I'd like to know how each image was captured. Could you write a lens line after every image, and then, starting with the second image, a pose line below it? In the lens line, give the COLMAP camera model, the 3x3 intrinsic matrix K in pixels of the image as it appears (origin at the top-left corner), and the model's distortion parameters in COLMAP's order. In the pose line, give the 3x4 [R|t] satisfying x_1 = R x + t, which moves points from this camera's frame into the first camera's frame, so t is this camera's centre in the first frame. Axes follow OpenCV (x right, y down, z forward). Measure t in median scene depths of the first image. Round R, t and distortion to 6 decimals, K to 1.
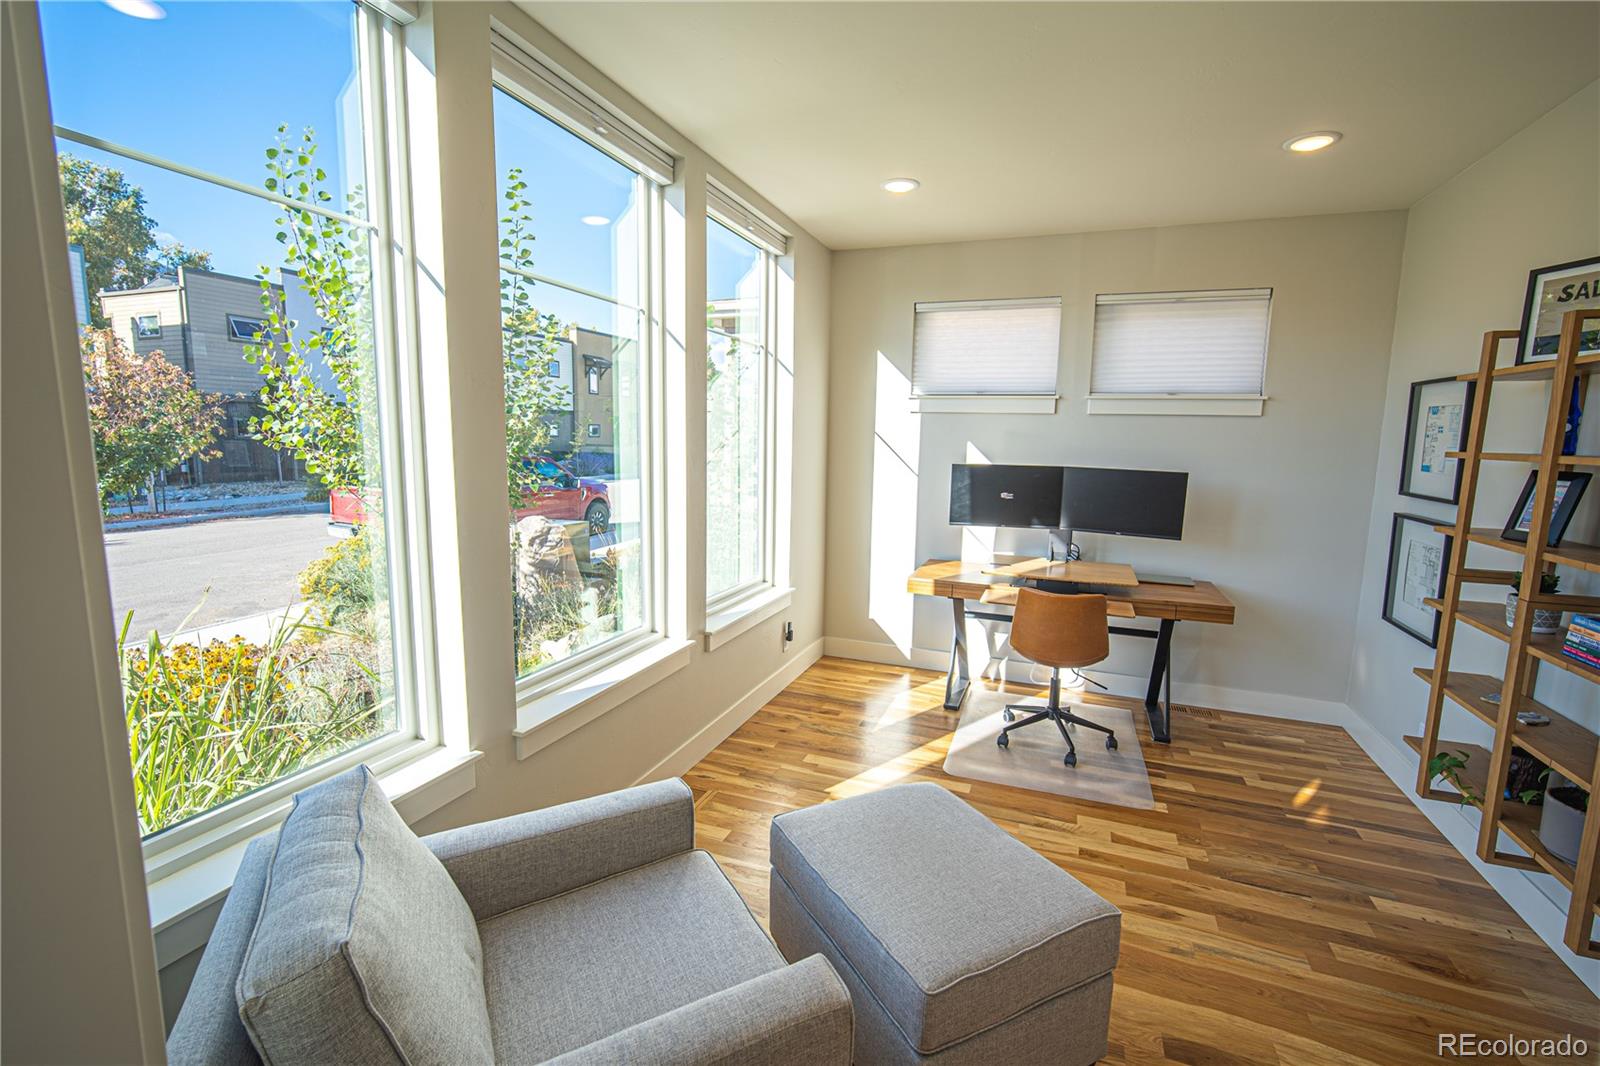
lens RADIAL K [[704.5, 0, 800.4], [0, 704.5, 529.7], [0, 0, 1]] dist [-0.002363, 0.003654]
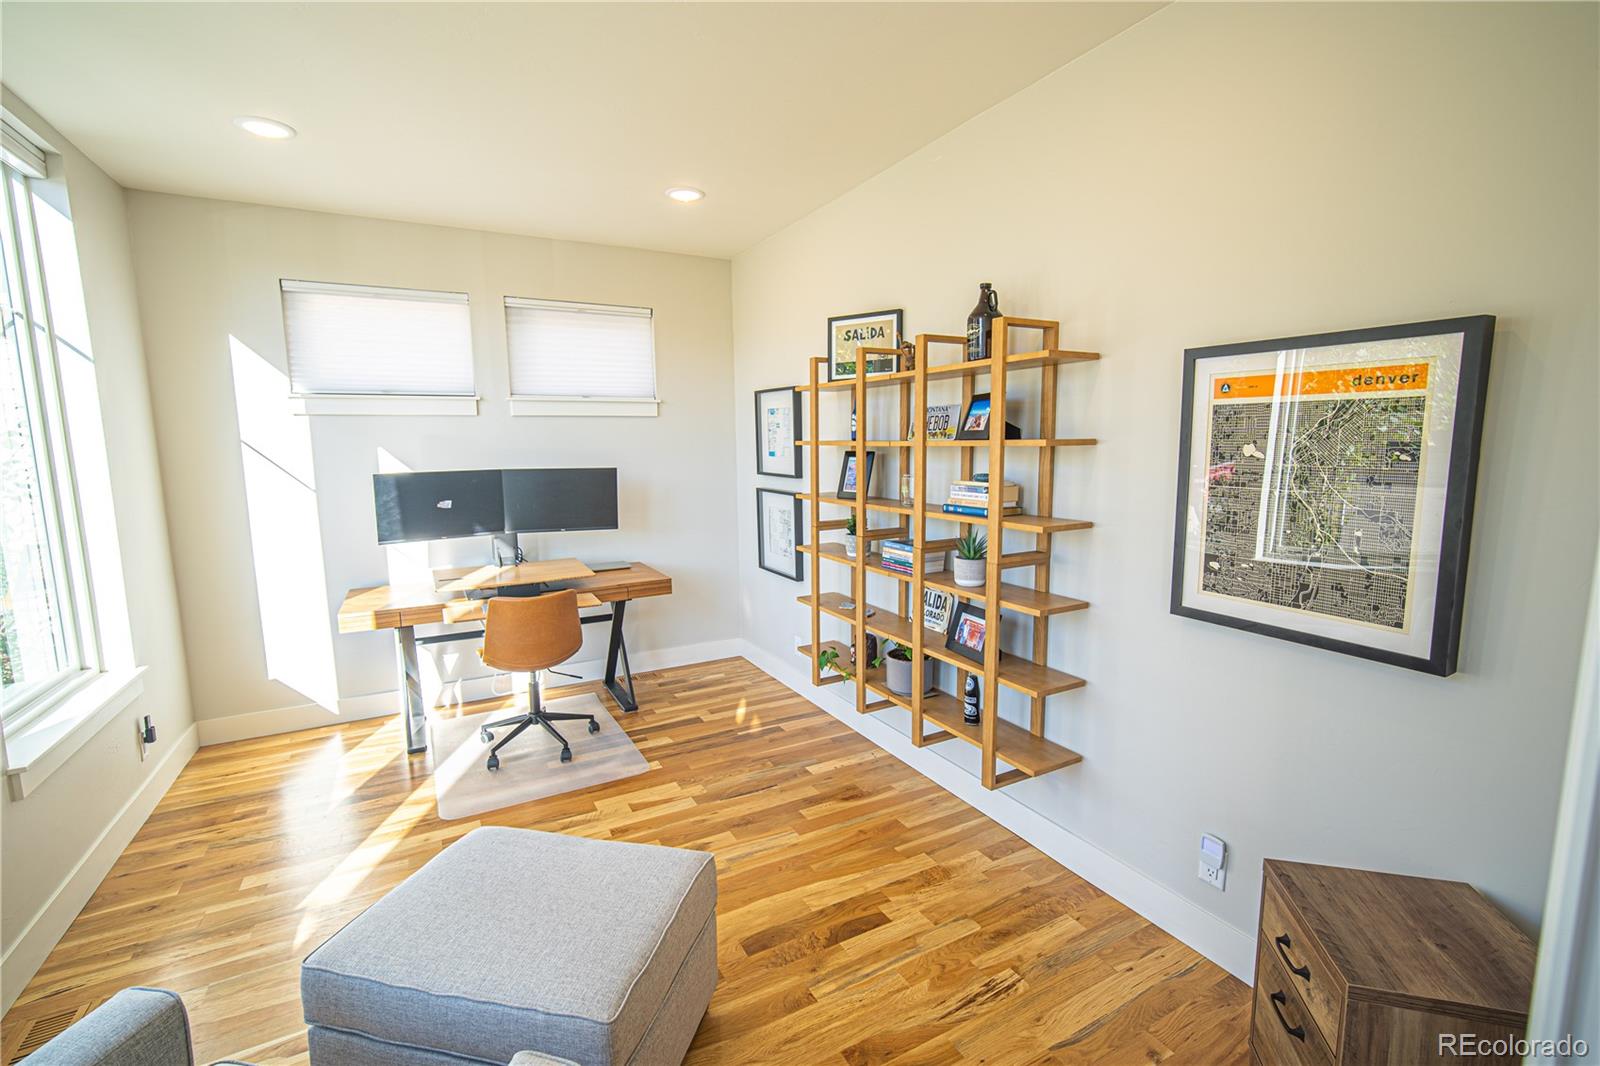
lens RADIAL K [[704.5, 0, 800.4], [0, 704.5, 529.7], [0, 0, 1]] dist [-0.002363, 0.003654]
pose [[0.653793, -0.126669, 0.745996, -0.102192], [0.128078, 0.990188, 0.055884, -0.008673], [-0.745755, 0.059009, 0.663602, 0.048646]]
